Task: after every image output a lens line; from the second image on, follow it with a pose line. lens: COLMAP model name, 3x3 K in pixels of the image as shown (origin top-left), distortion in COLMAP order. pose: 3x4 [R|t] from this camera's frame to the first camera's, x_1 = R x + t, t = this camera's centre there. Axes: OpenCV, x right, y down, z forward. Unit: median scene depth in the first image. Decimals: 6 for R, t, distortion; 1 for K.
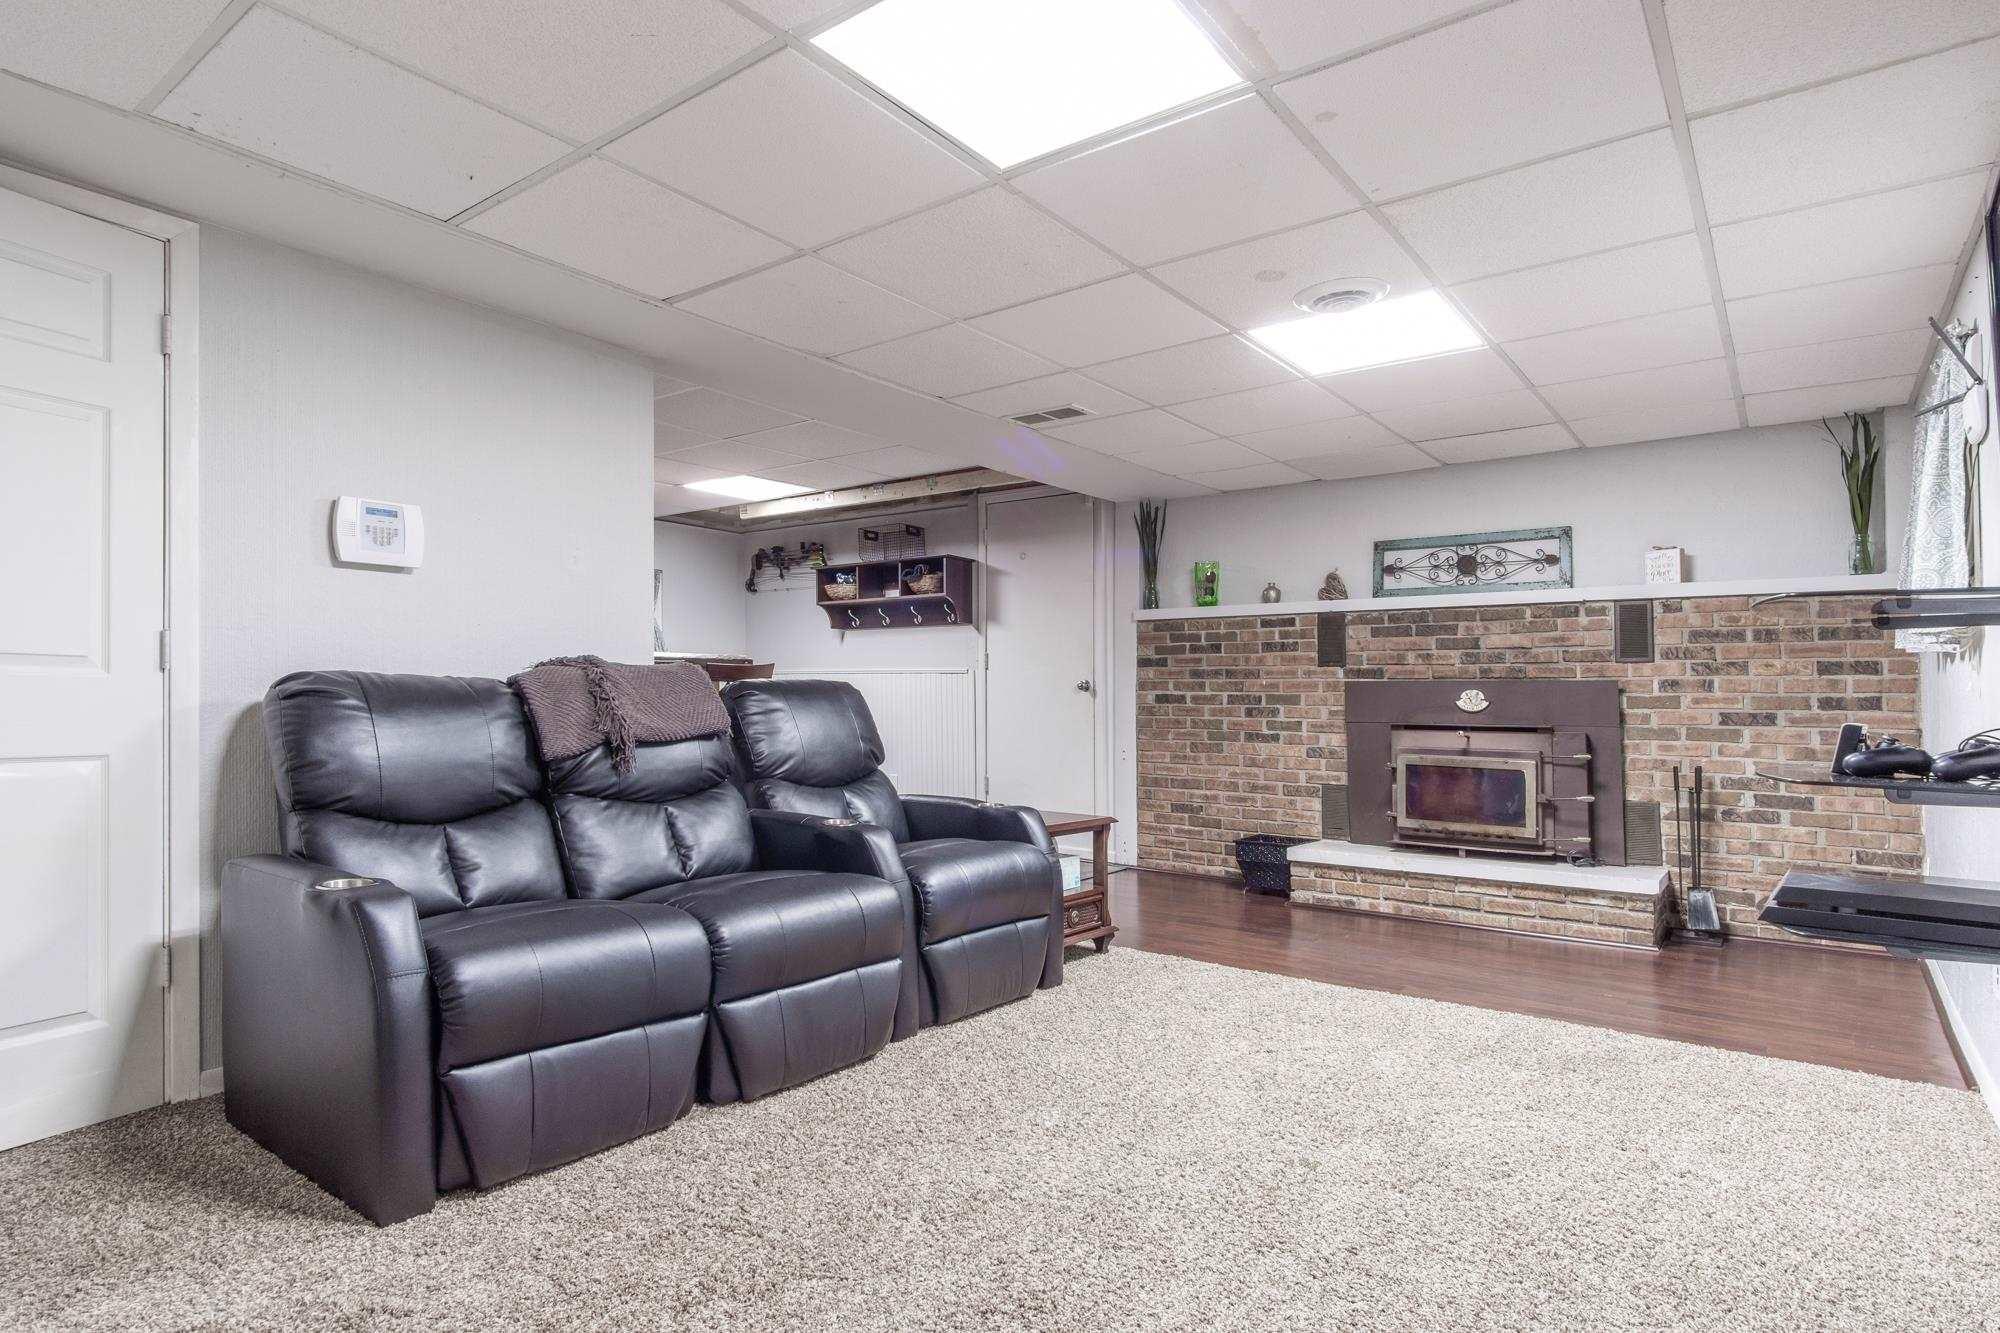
lens RADIAL K [[1055.6, 0, 1000.0], [0, 1055.6, 666.5], [0, 0, 1]] dist [-0.016992, 0.001798]
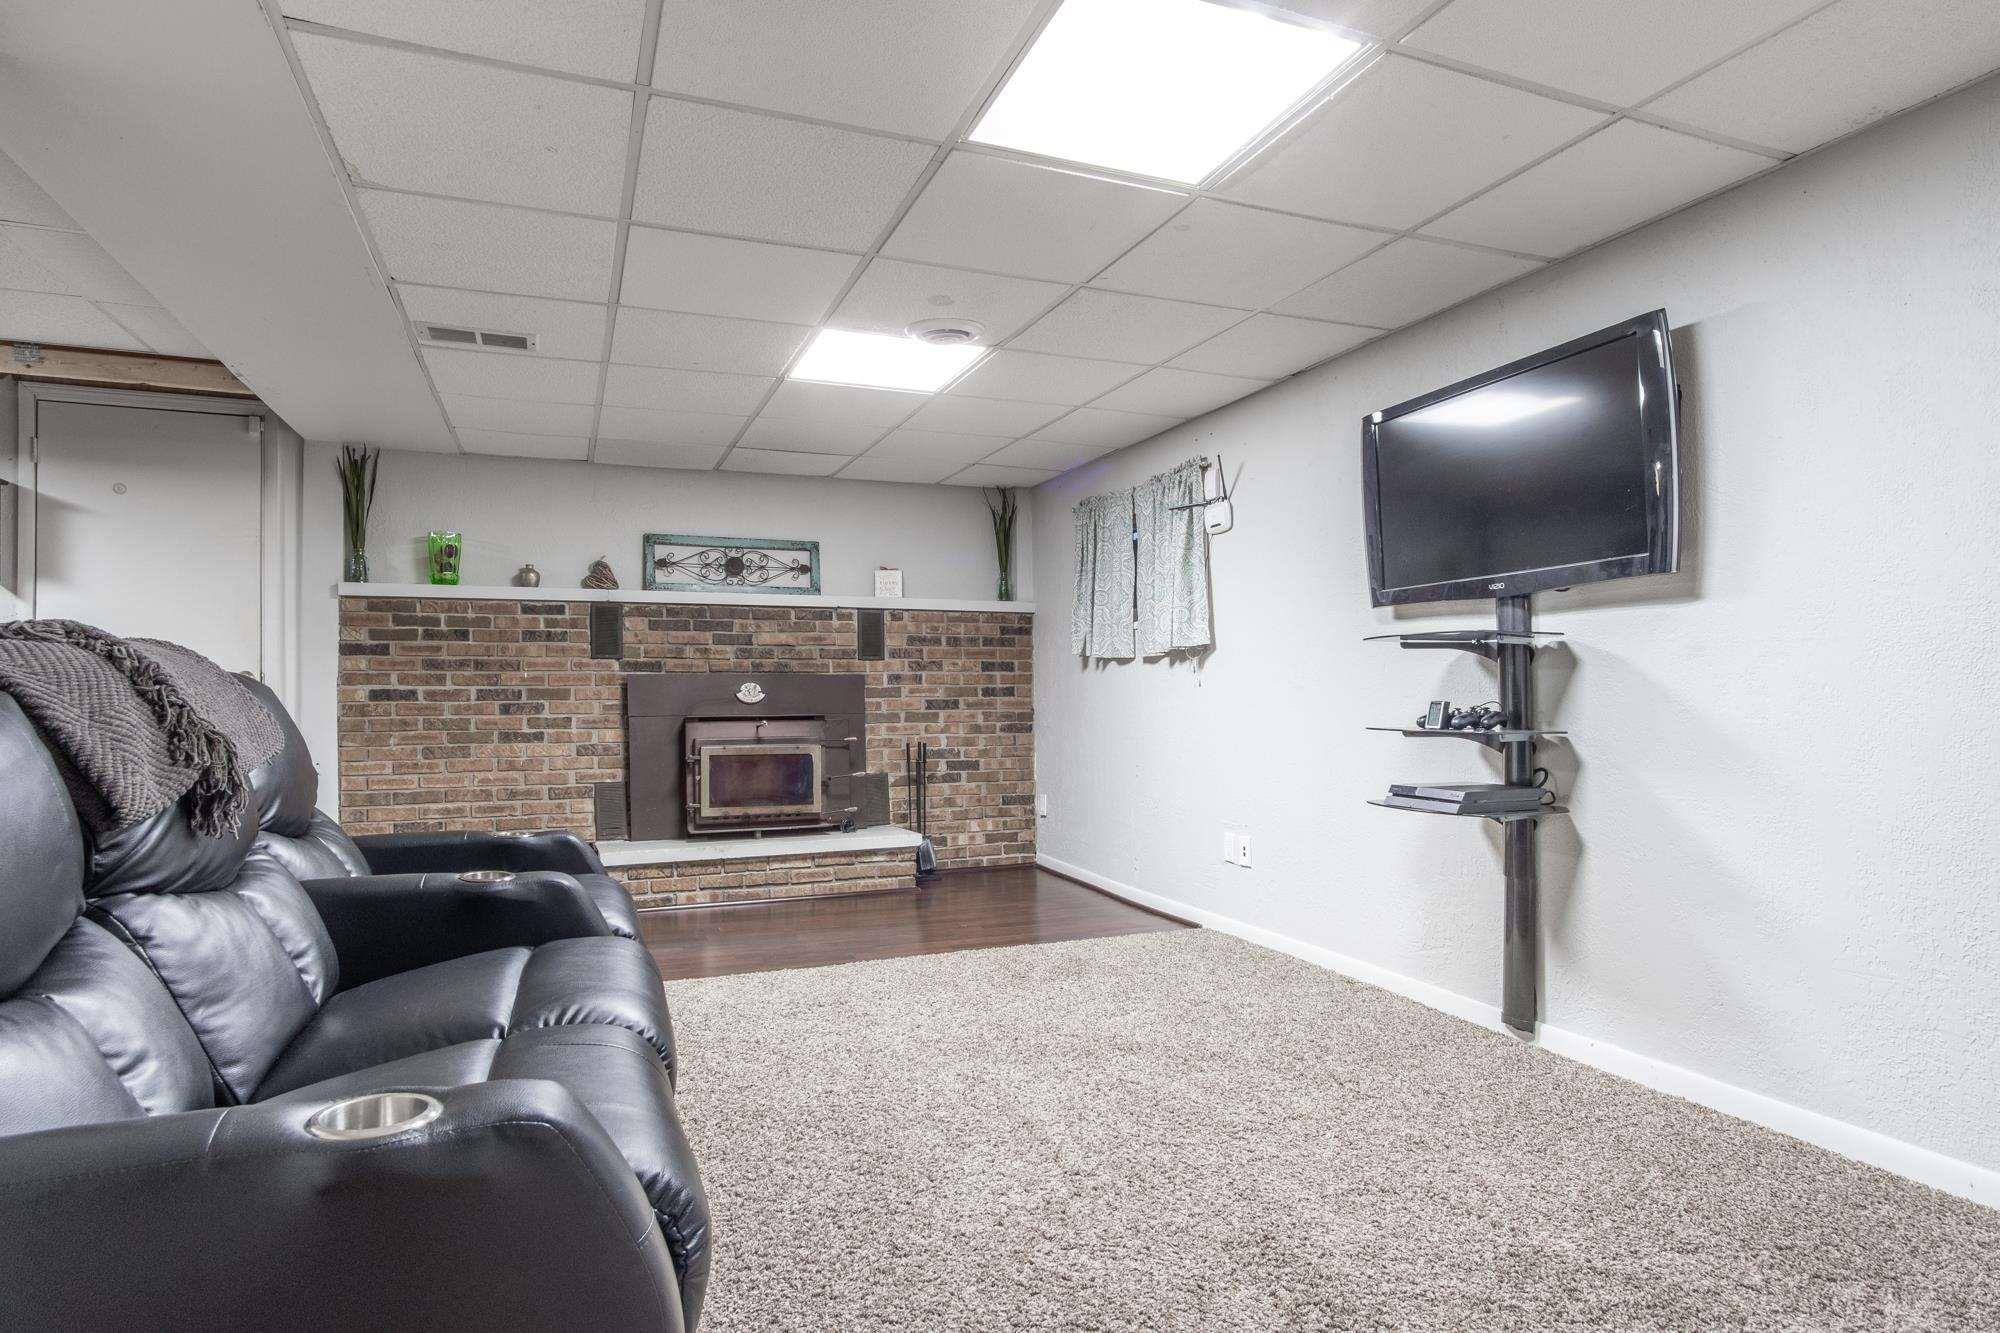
lens RADIAL K [[1055.6, 0, 1000.0], [0, 1055.6, 666.5], [0, 0, 1]] dist [-0.016992, 0.001798]
pose [[0.520753, 0.009642, 0.853653, -0.340441], [-0.015936, 0.999872, -0.001572, 0.002916], [-0.853558, -0.012785, 0.520840, 0.217844]]
